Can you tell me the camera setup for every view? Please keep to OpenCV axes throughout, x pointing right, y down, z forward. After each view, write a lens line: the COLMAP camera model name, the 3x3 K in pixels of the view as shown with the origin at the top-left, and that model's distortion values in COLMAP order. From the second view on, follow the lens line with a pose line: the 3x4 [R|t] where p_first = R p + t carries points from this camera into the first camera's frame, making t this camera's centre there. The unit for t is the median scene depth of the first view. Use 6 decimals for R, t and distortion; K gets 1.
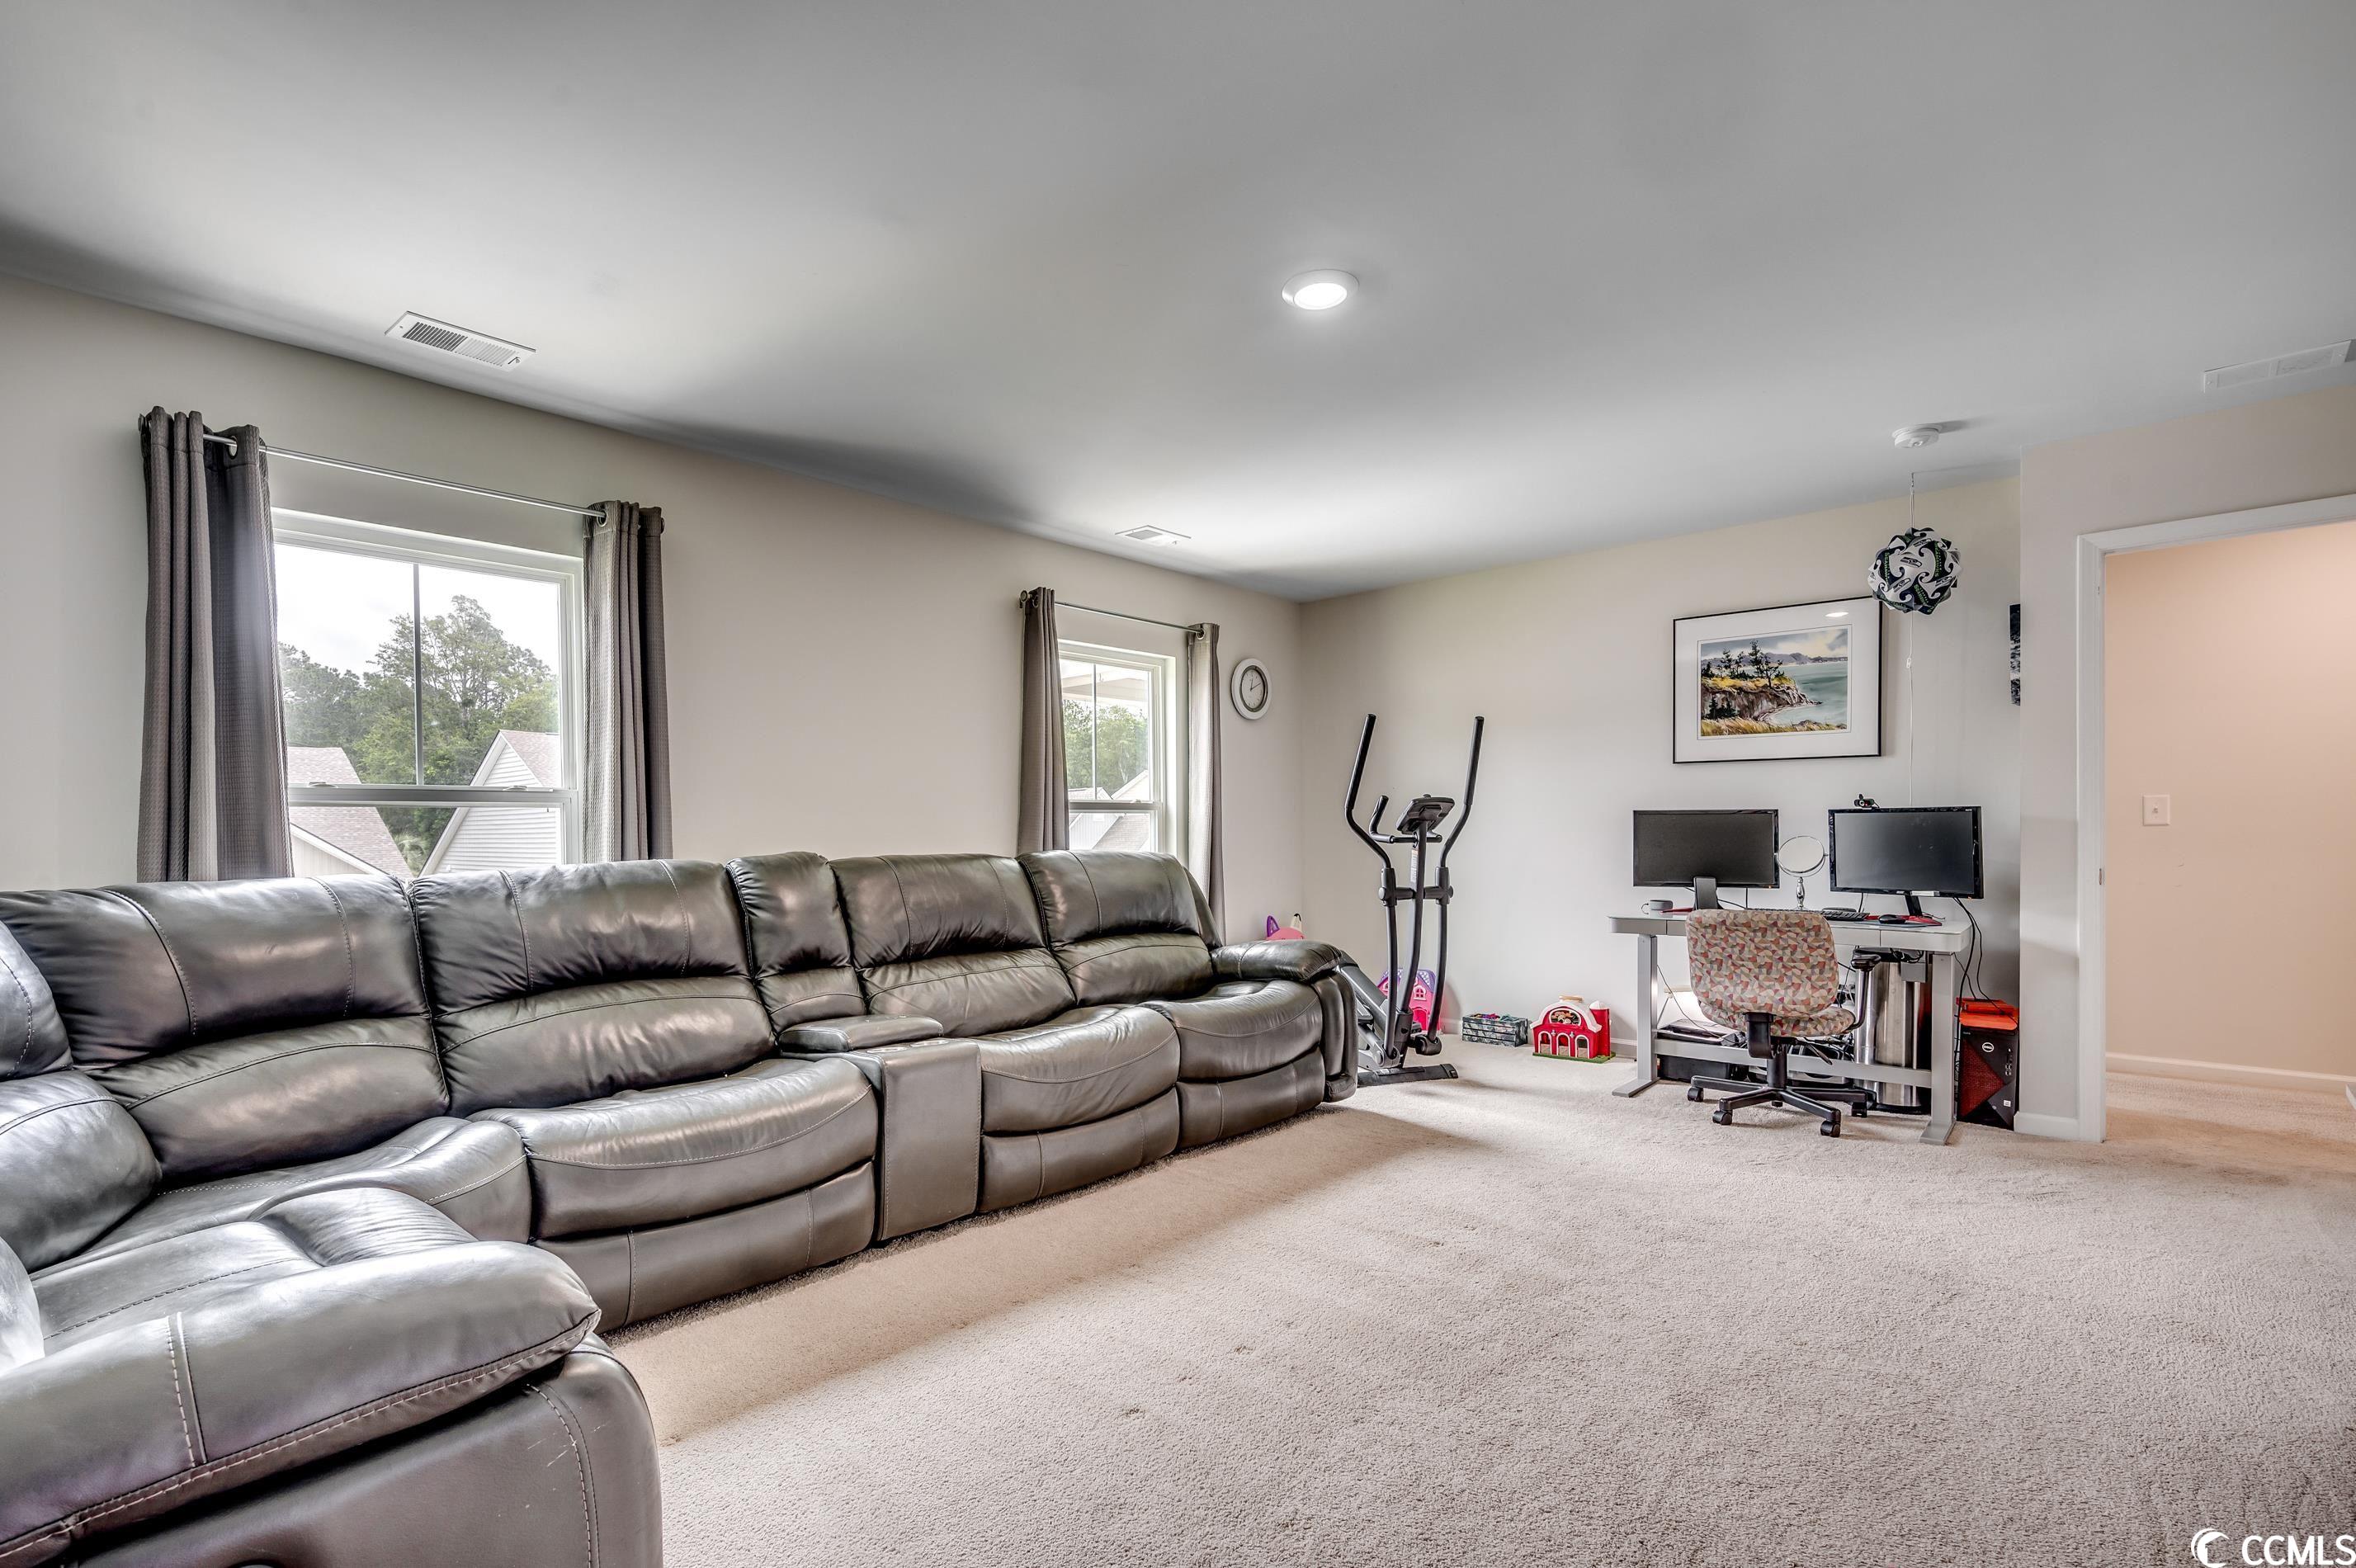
lens RADIAL K [[1075.1, 0, 1171.1], [0, 1075.1, 840.0], [0, 0, 1]] dist [0.000267, -0.000022]
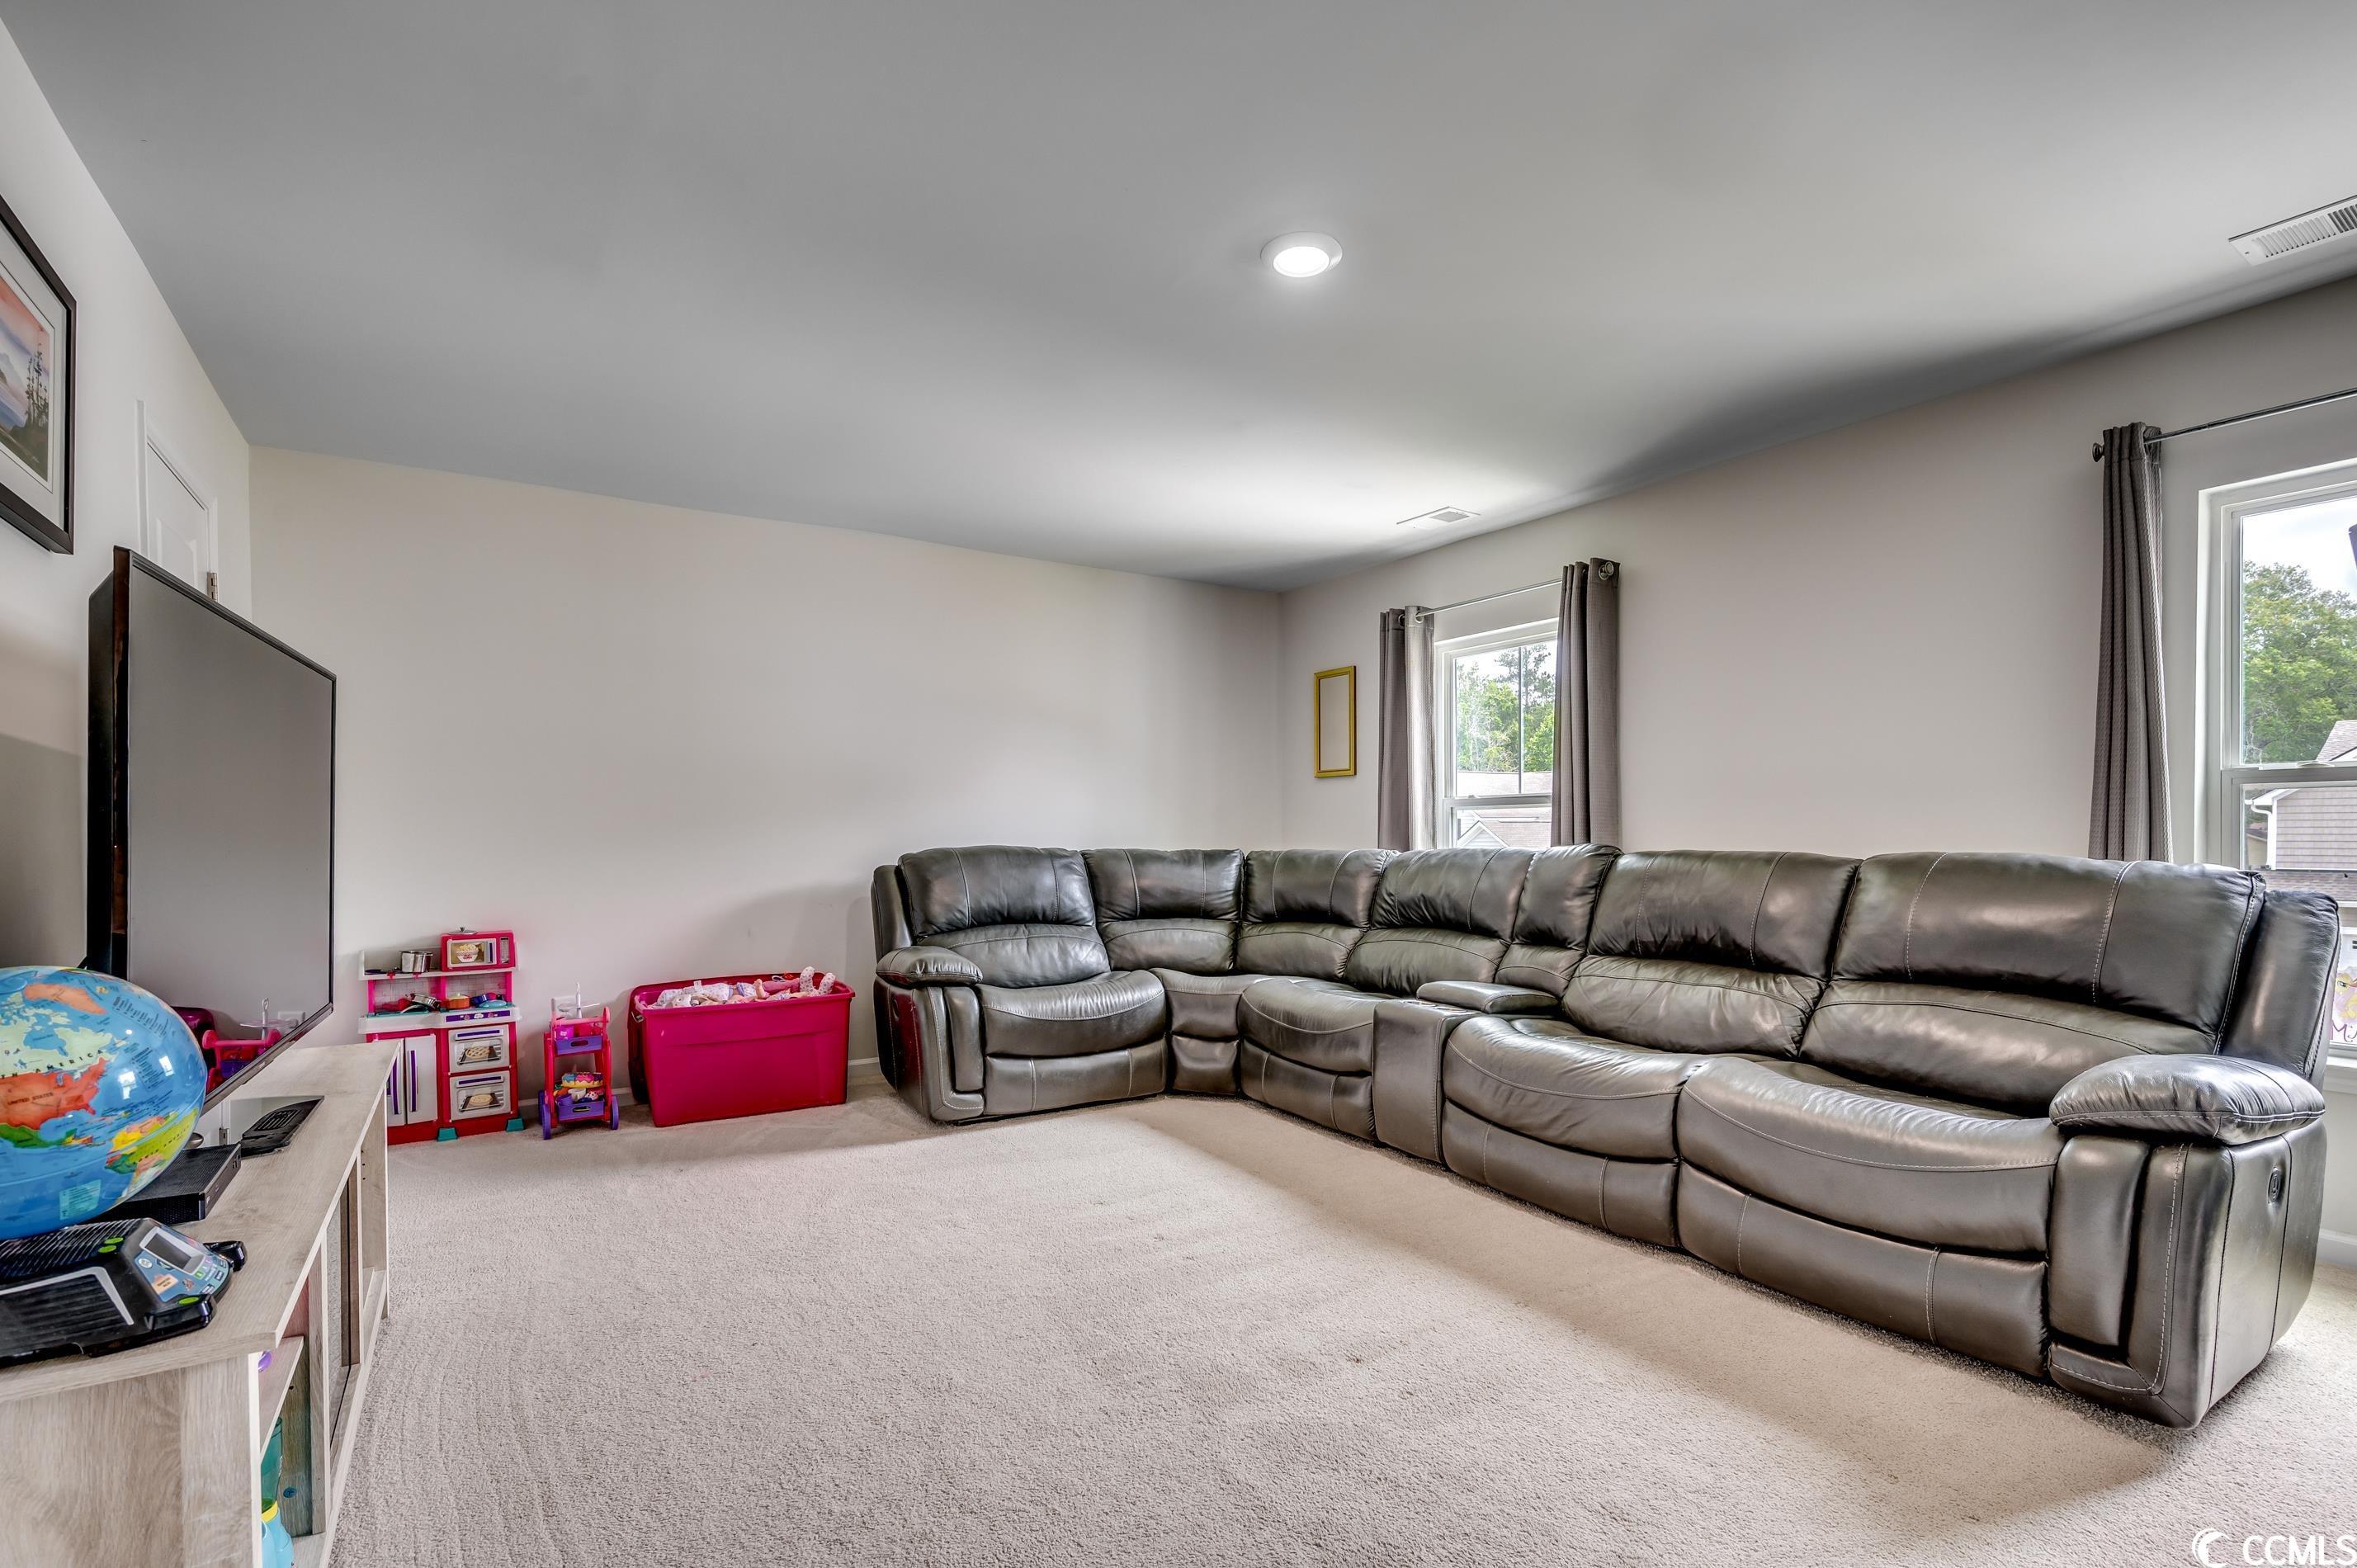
lens RADIAL K [[1078.4, 0, 1182.5], [0, 1078.4, 834.0], [0, 0, 1]] dist [0.000191, -0.000144]
pose [[-0.260218, 0.007260, -0.965523, 0.837951], [0.009859, 0.999940, 0.004861, -0.010102], [0.965500, -0.008254, -0.260274, 0.877882]]
